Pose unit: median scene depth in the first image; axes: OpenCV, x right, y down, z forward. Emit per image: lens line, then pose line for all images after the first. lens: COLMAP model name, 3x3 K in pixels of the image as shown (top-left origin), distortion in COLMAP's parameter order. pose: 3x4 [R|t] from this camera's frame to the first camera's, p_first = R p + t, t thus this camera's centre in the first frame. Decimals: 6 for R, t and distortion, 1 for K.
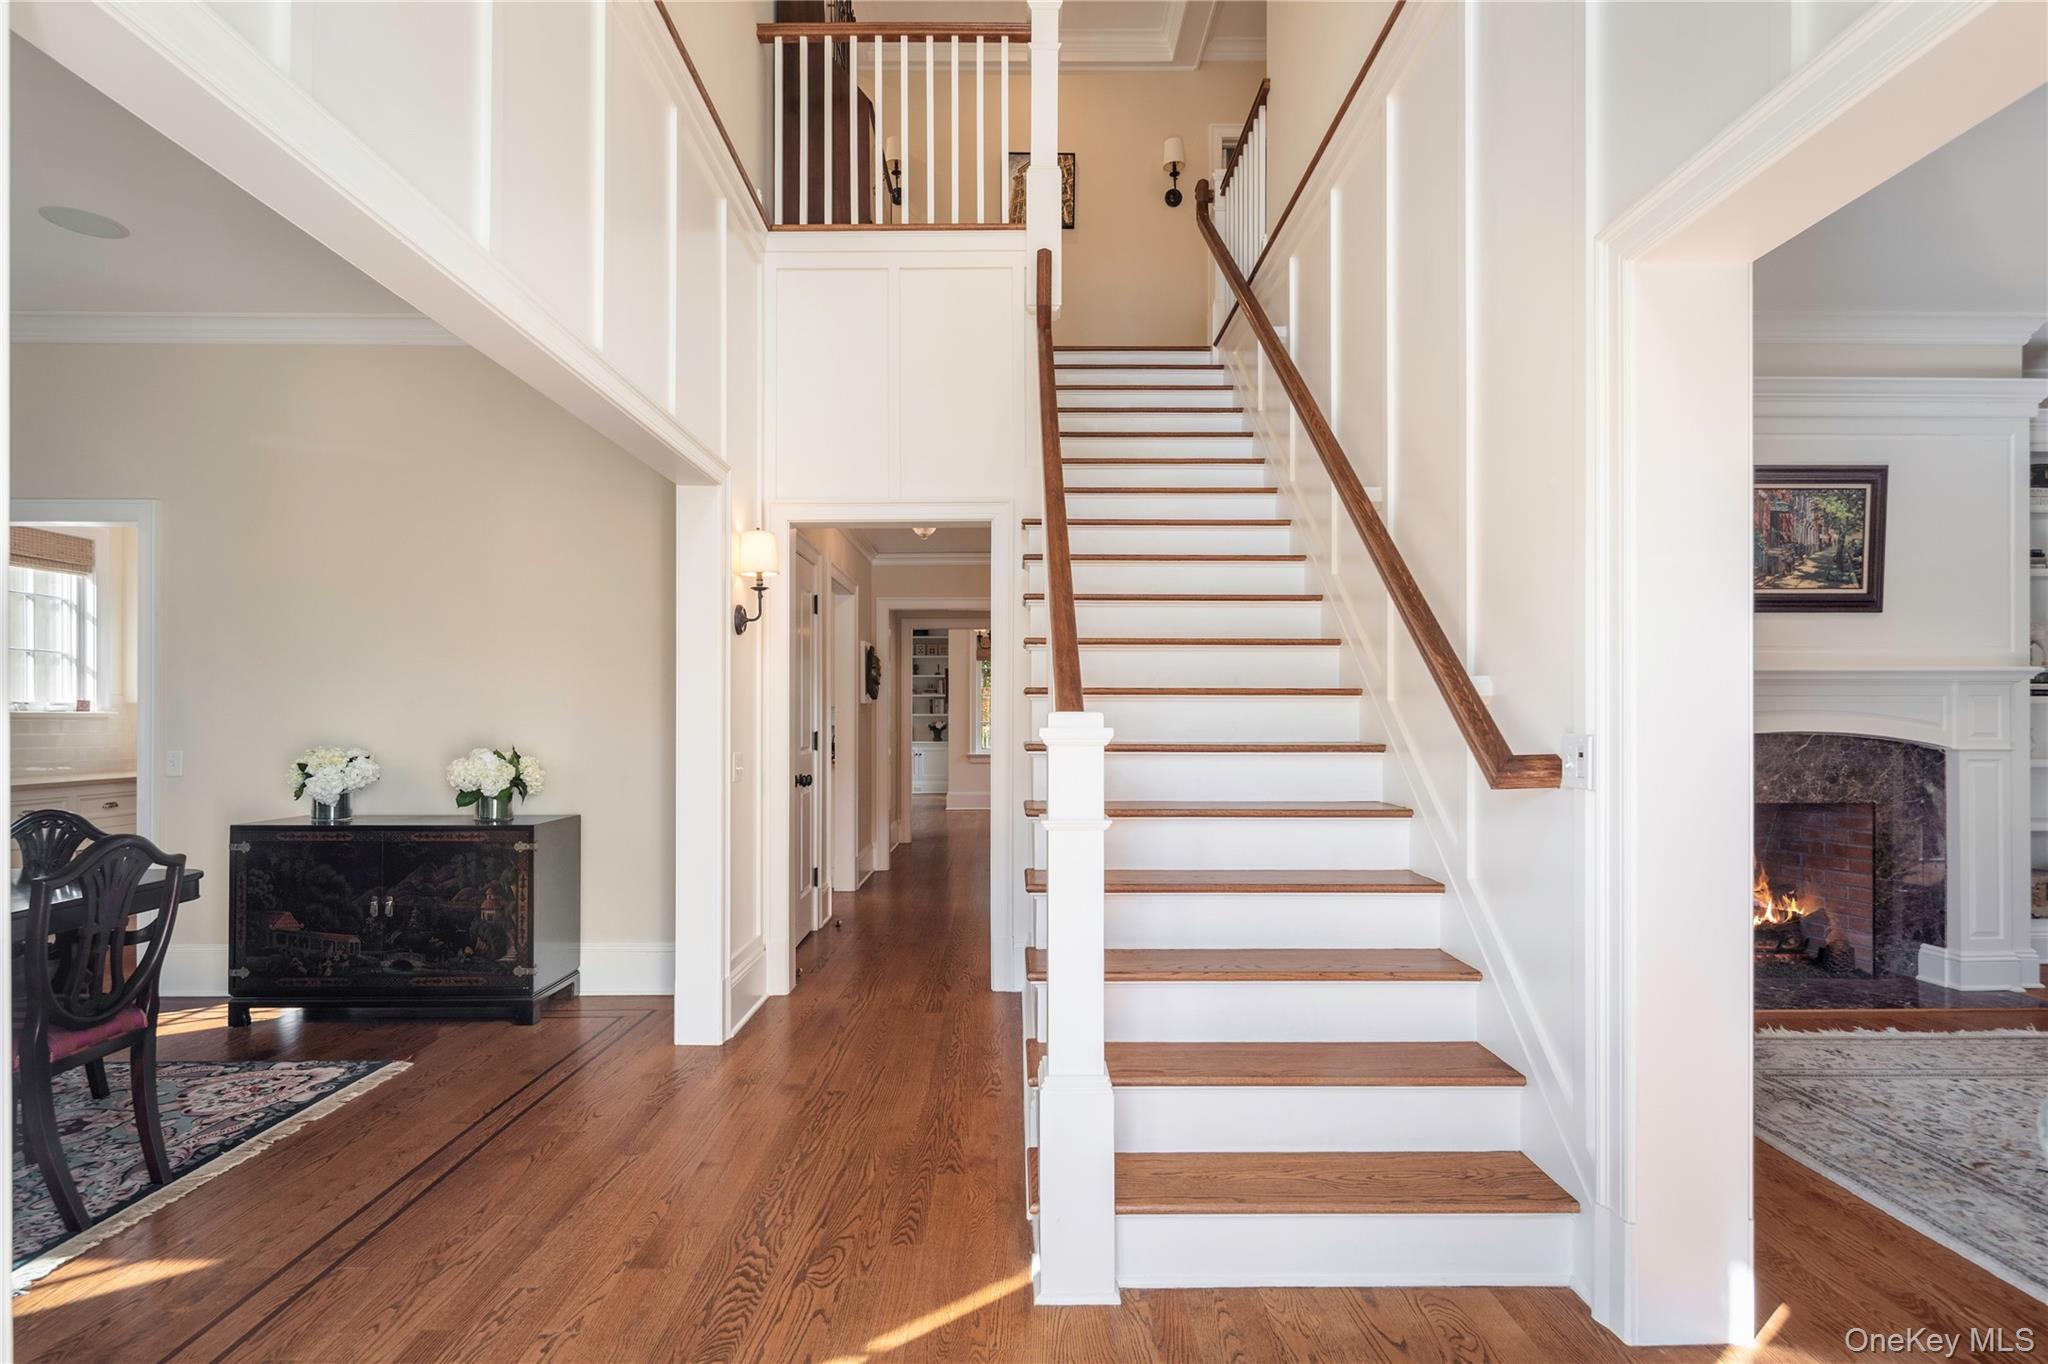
lens RADIAL K [[1028.0, 0, 1021.7], [0, 1028.0, 702.4], [0, 0, 1]] dist [0.005289, -0.003073]
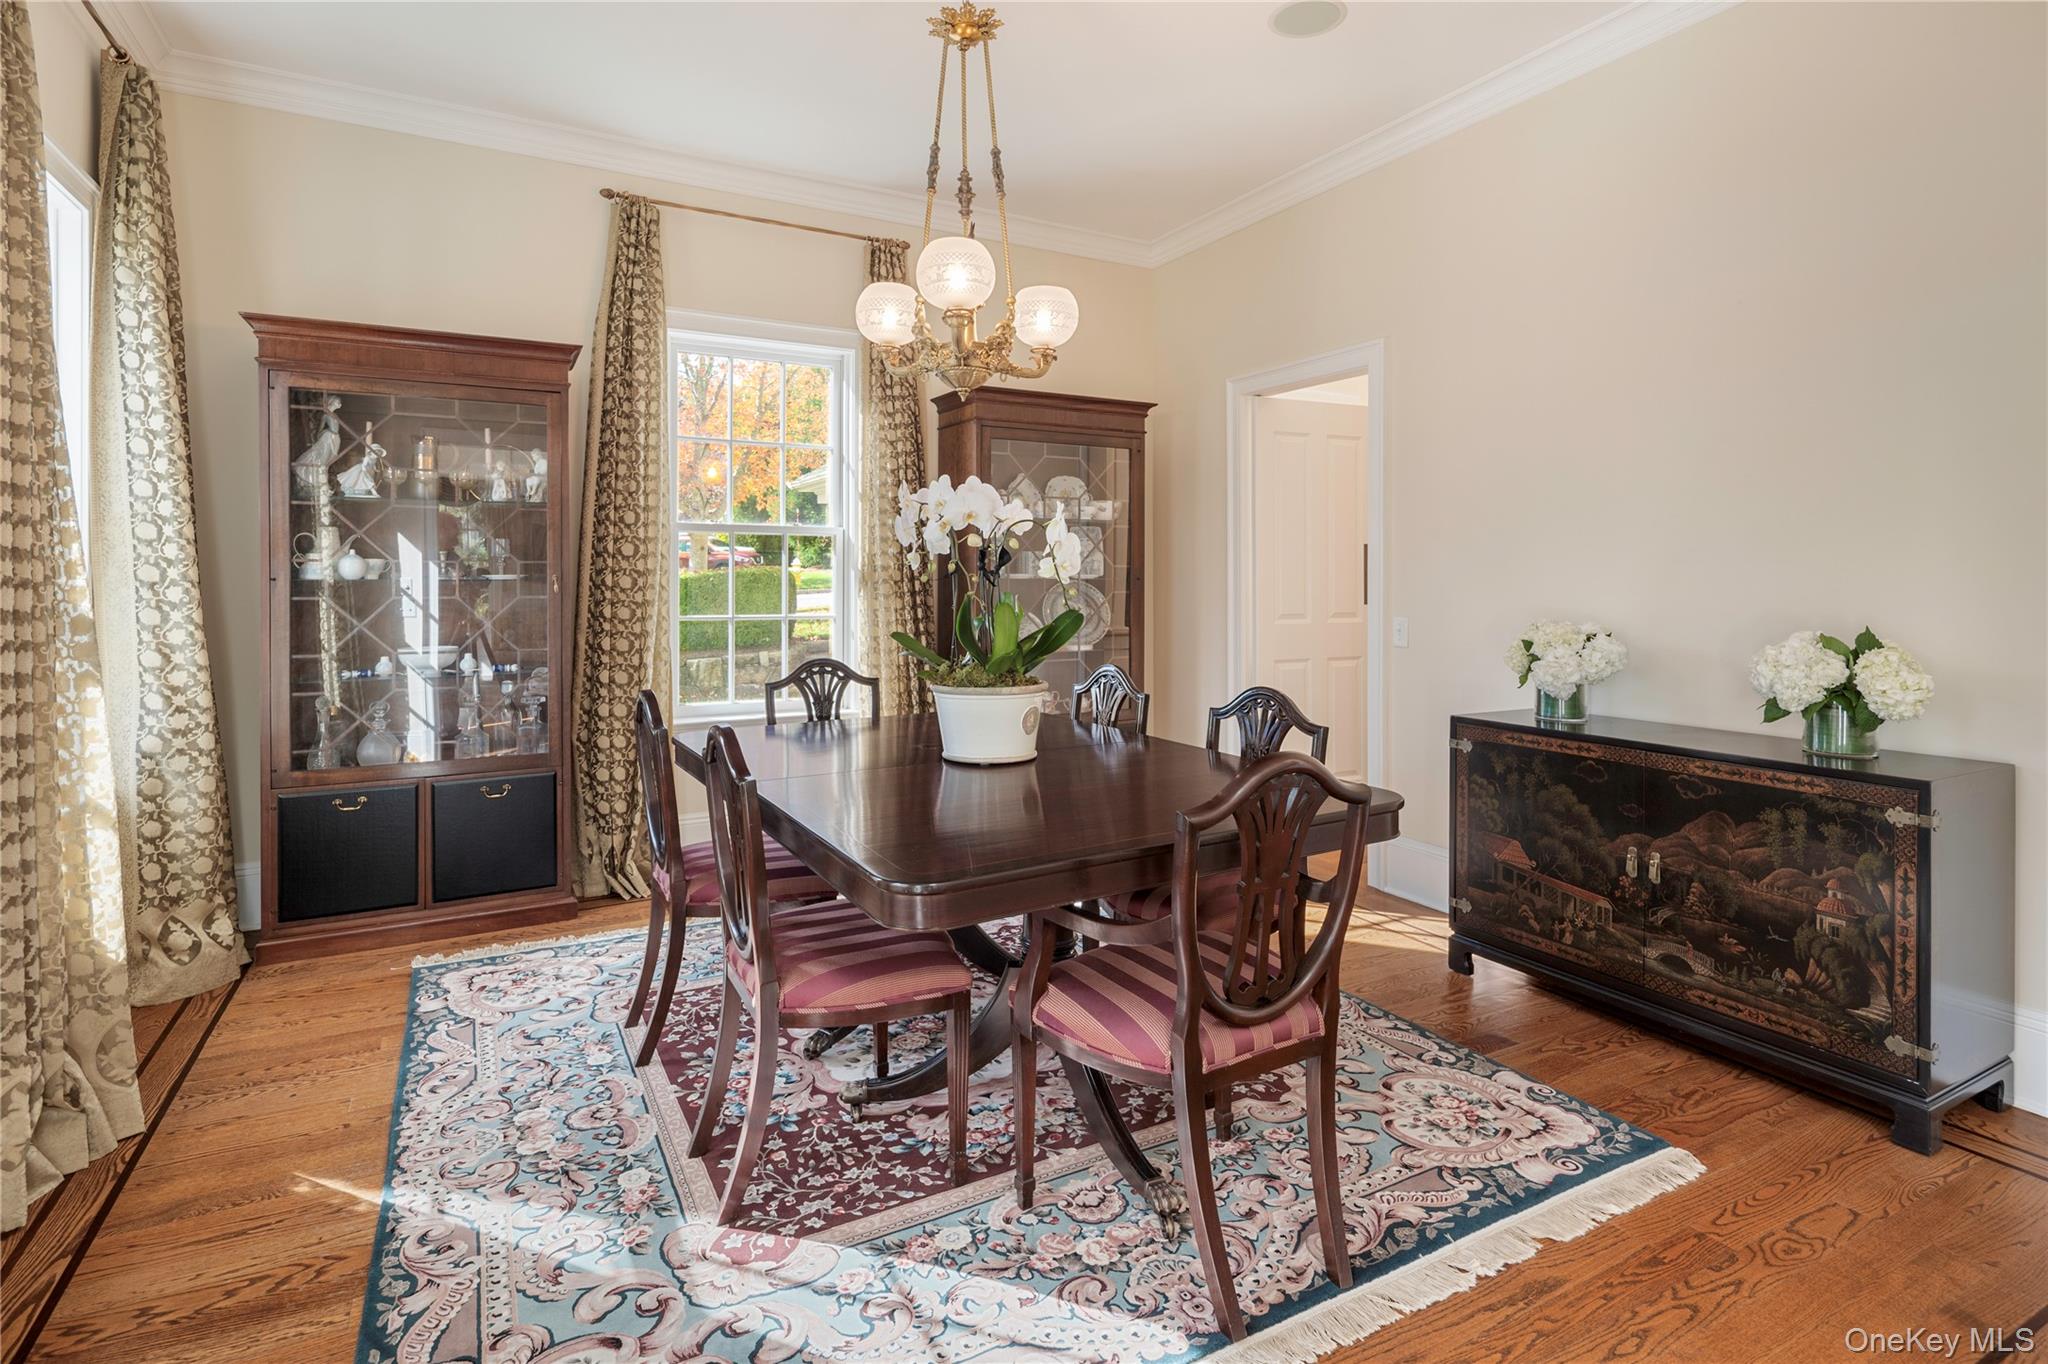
lens RADIAL K [[1028.0, 0, 1019.4], [0, 1028.0, 591.9], [0, 0, 1]] dist [0.005289, -0.003073]
pose [[0.477938, 0.006979, -0.878366, -0.231577], [0.009378, 0.999871, 0.013047, 0.009670], [0.878344, -0.014473, 0.477811, 0.331977]]
